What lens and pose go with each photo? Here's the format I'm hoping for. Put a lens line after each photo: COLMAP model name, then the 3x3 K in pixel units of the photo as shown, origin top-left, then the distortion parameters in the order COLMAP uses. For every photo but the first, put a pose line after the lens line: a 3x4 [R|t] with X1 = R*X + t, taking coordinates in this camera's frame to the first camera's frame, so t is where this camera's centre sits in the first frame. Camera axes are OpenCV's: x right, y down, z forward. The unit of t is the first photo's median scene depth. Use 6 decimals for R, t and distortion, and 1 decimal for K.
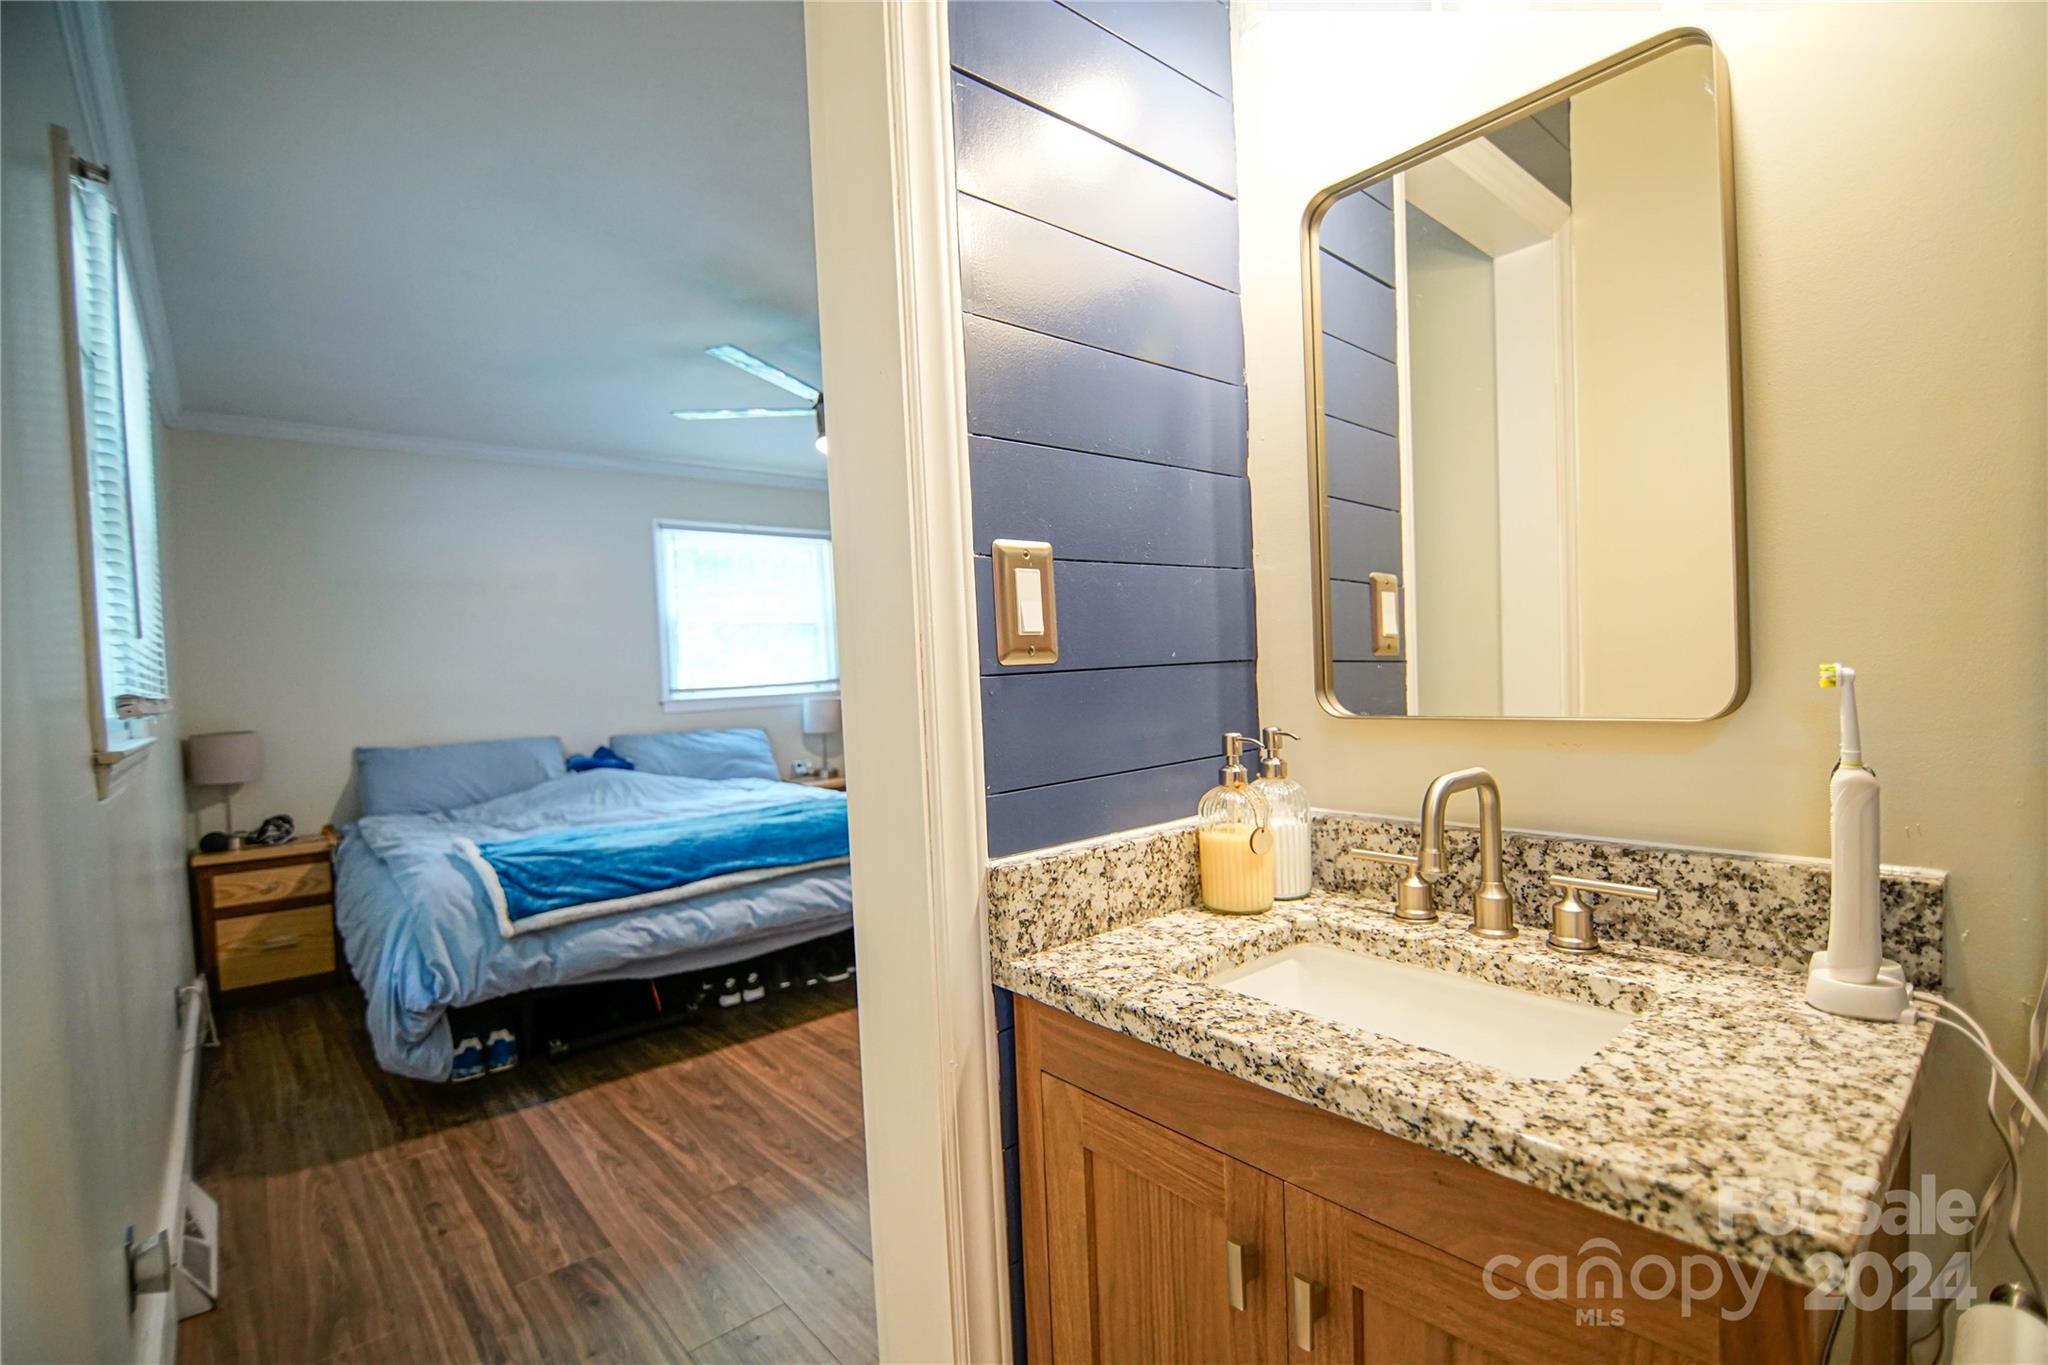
lens RADIAL K [[922.3, 0, 1030.0], [0, 922.3, 688.8], [0, 0, 1]] dist [-0.003282, -0.010784]
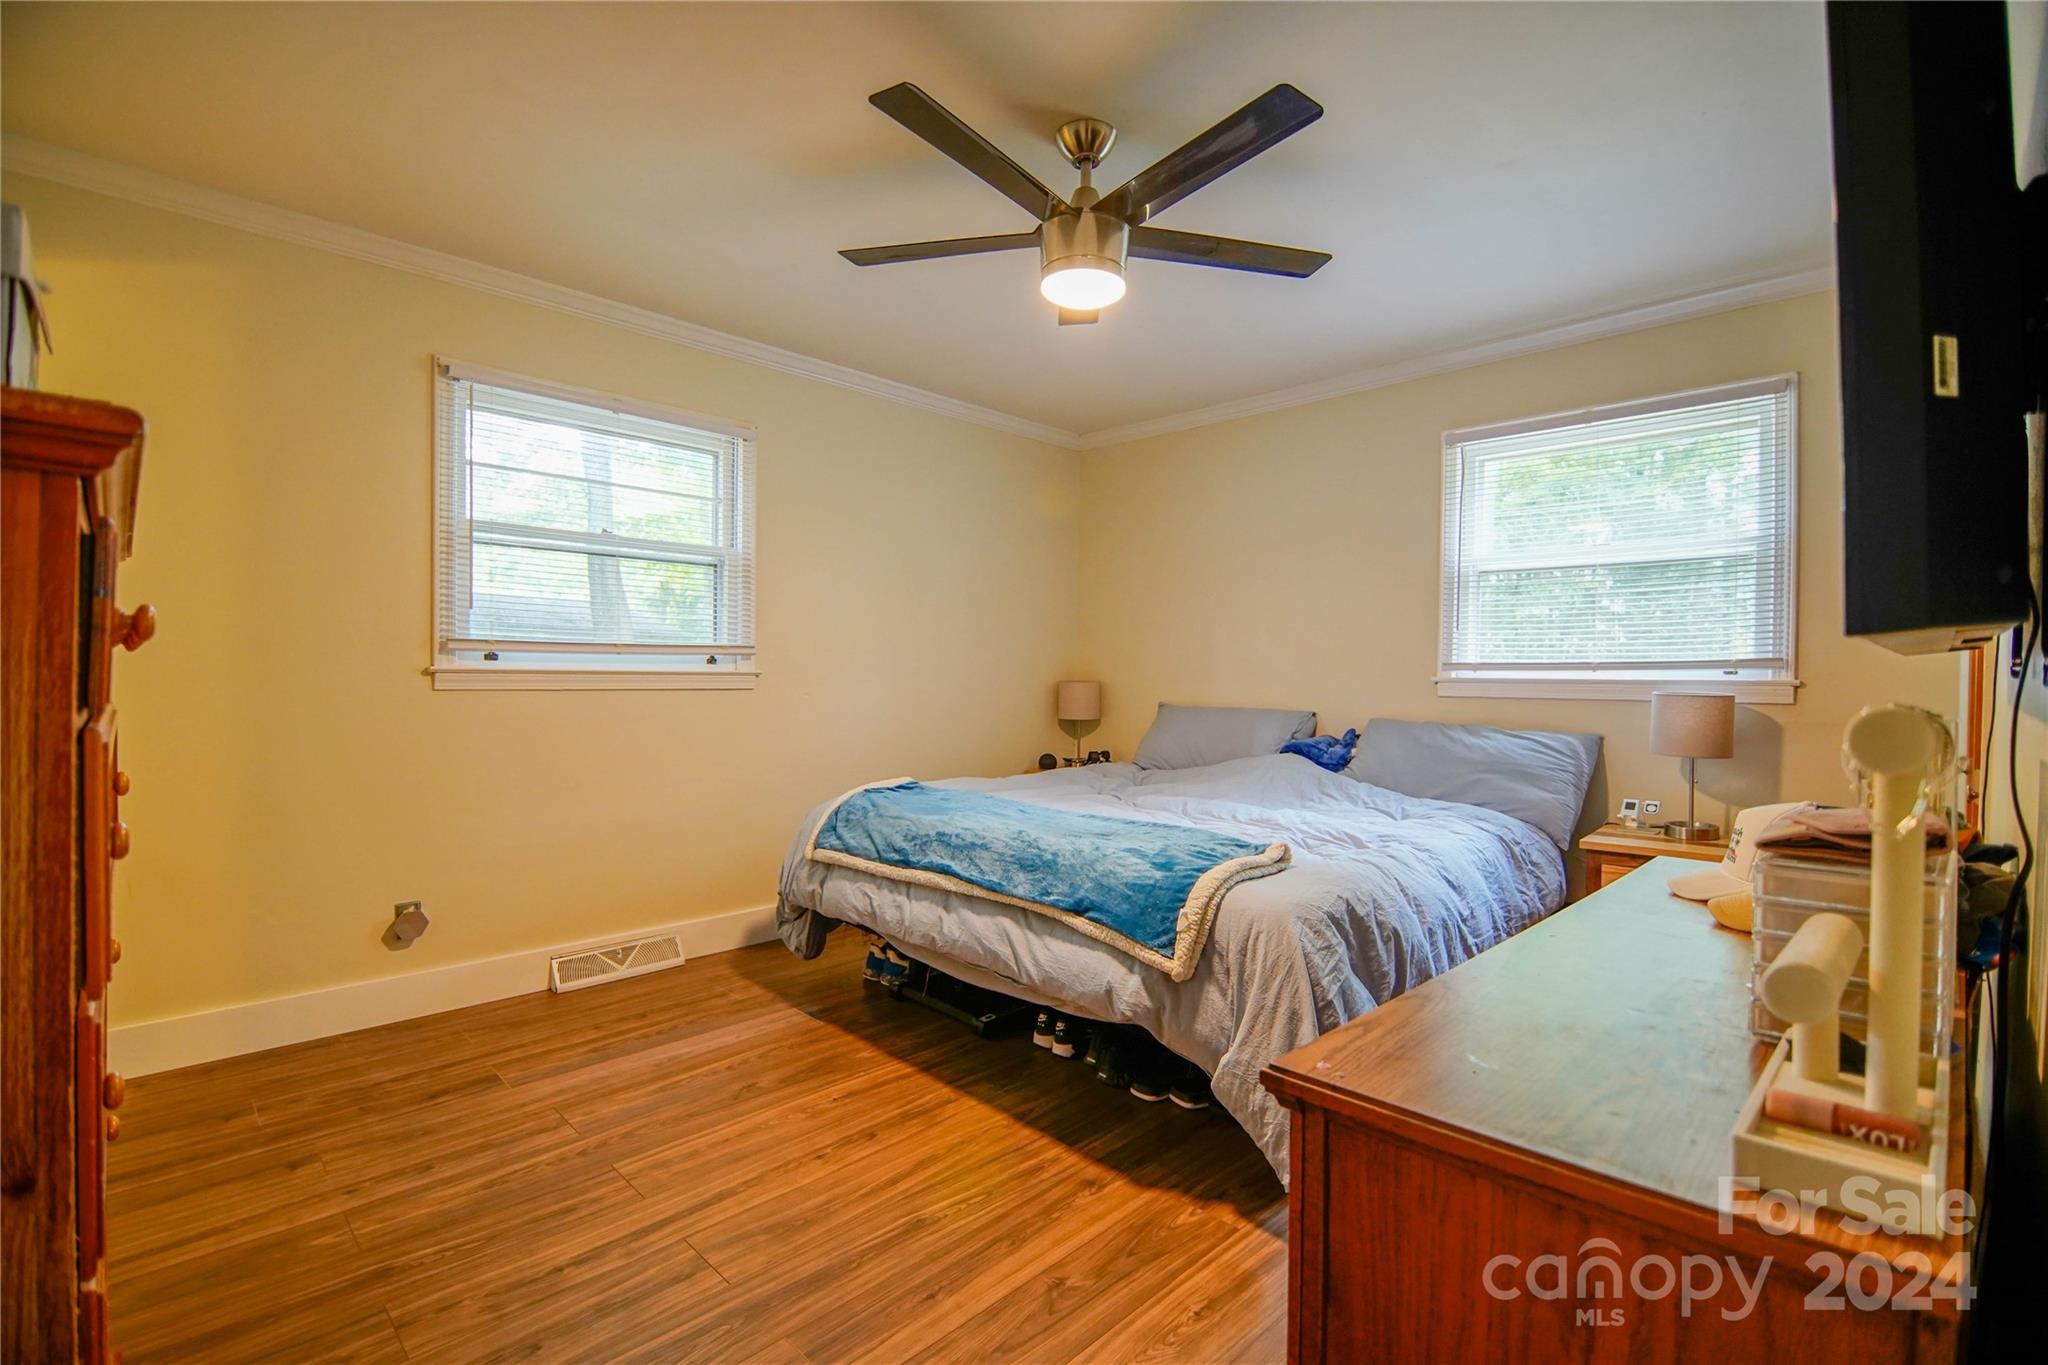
lens RADIAL K [[922.3, 0, 1030.0], [0, 922.3, 688.8], [0, 0, 1]] dist [-0.003282, -0.010784]
pose [[0.070816, 0.066545, -0.995267, 0.527757], [-0.031799, 0.997416, 0.064426, -0.027059], [0.996982, 0.027086, 0.072749, 1.041947]]
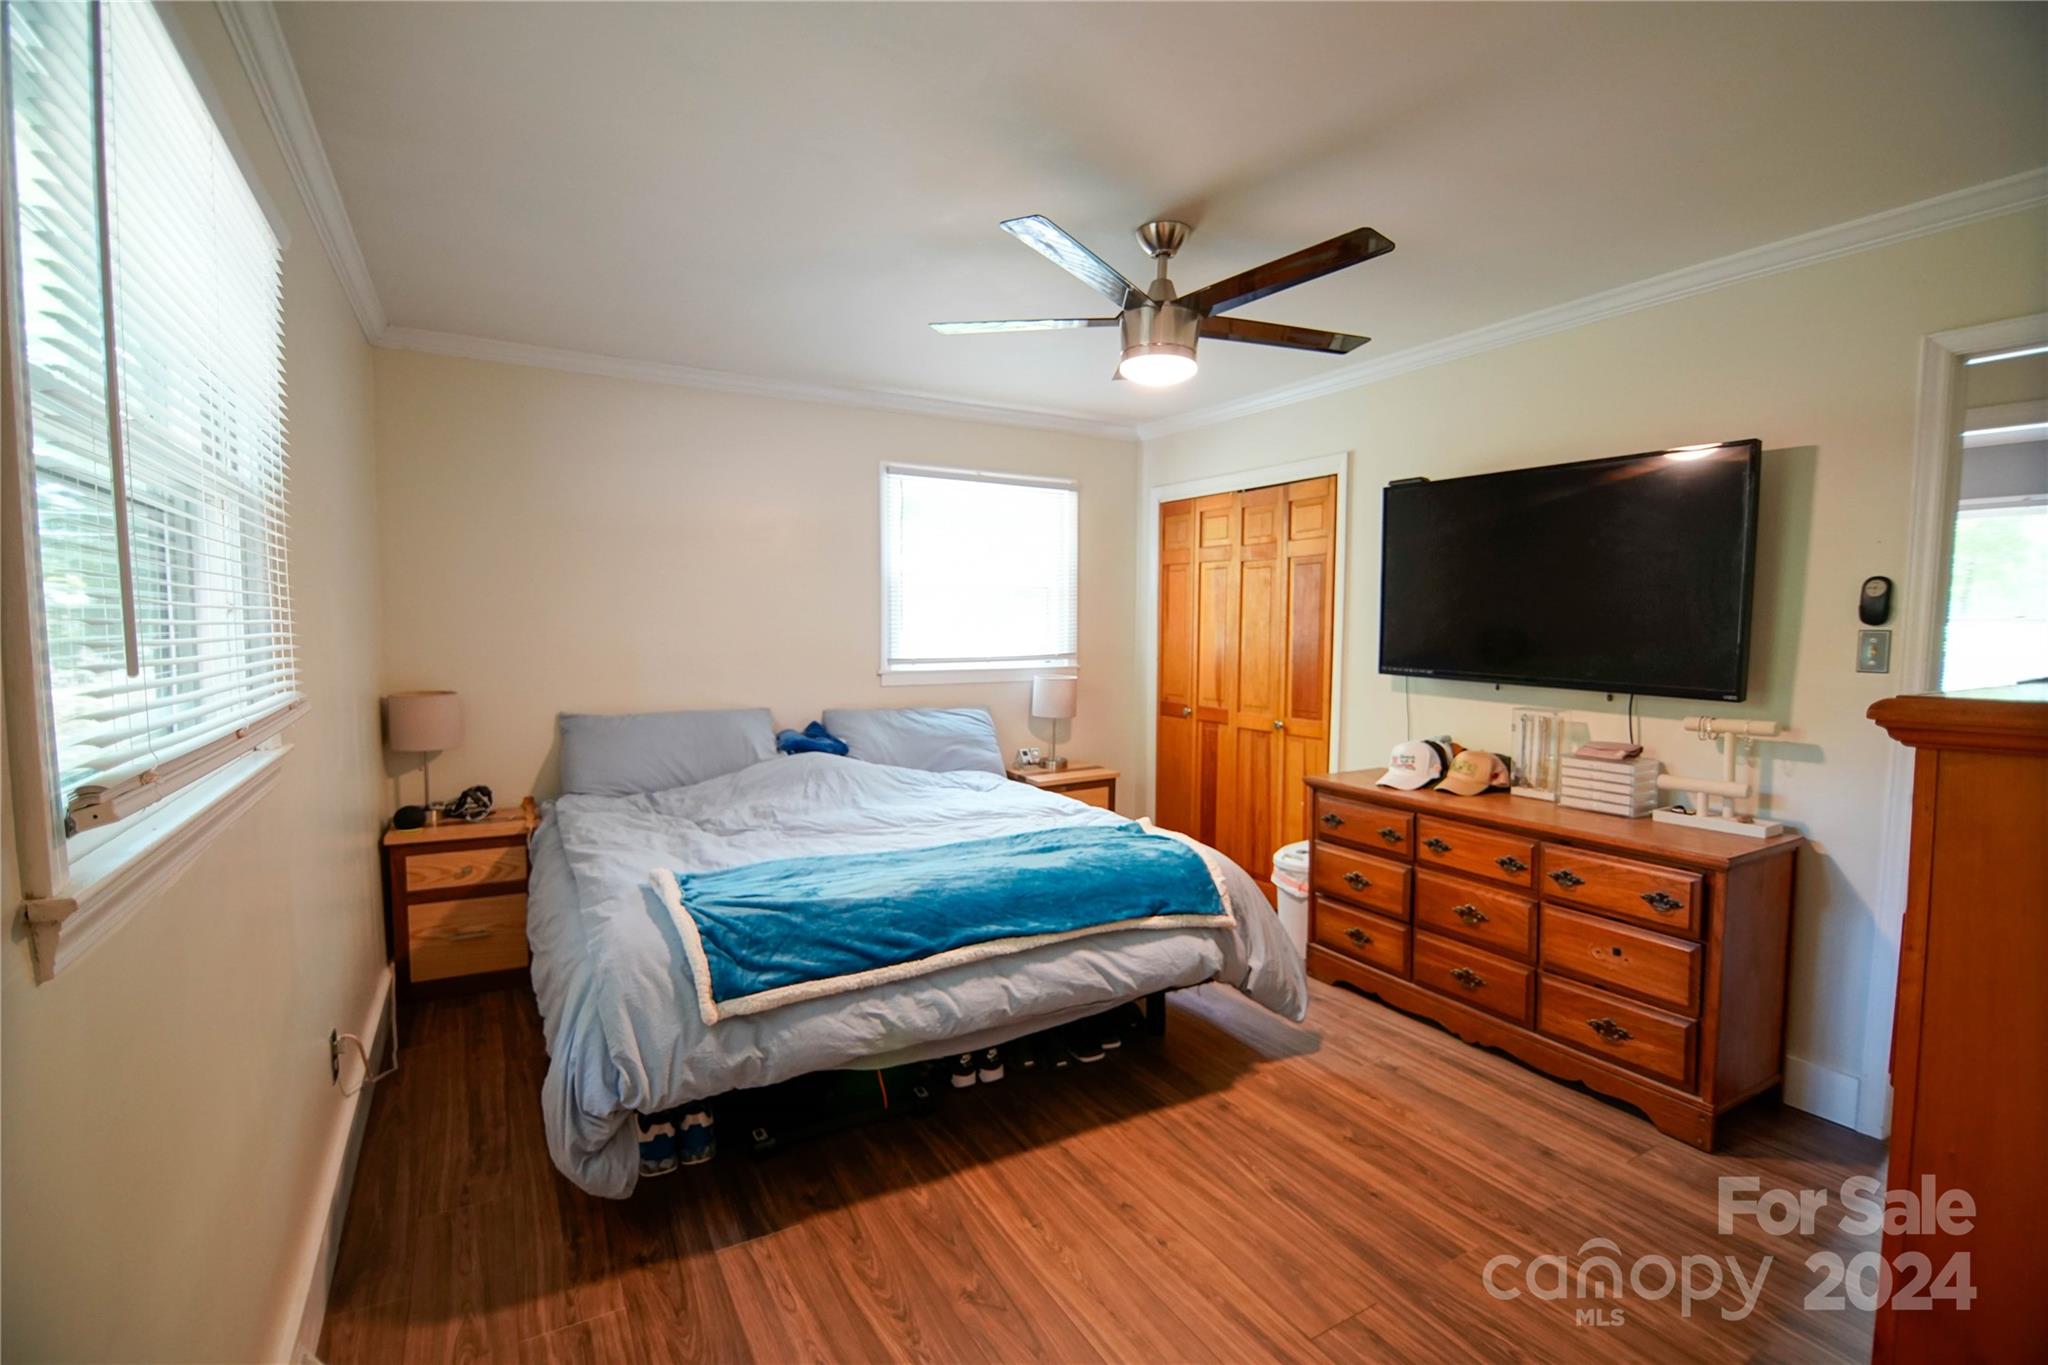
lens RADIAL K [[922.3, 0, 1030.0], [0, 922.3, 688.8], [0, 0, 1]] dist [-0.003282, -0.010784]
pose [[0.980993, 0.068038, -0.181722, -0.167720], [-0.057254, 0.996310, 0.063947, -0.059391], [0.185402, -0.052328, 0.981268, 0.280604]]
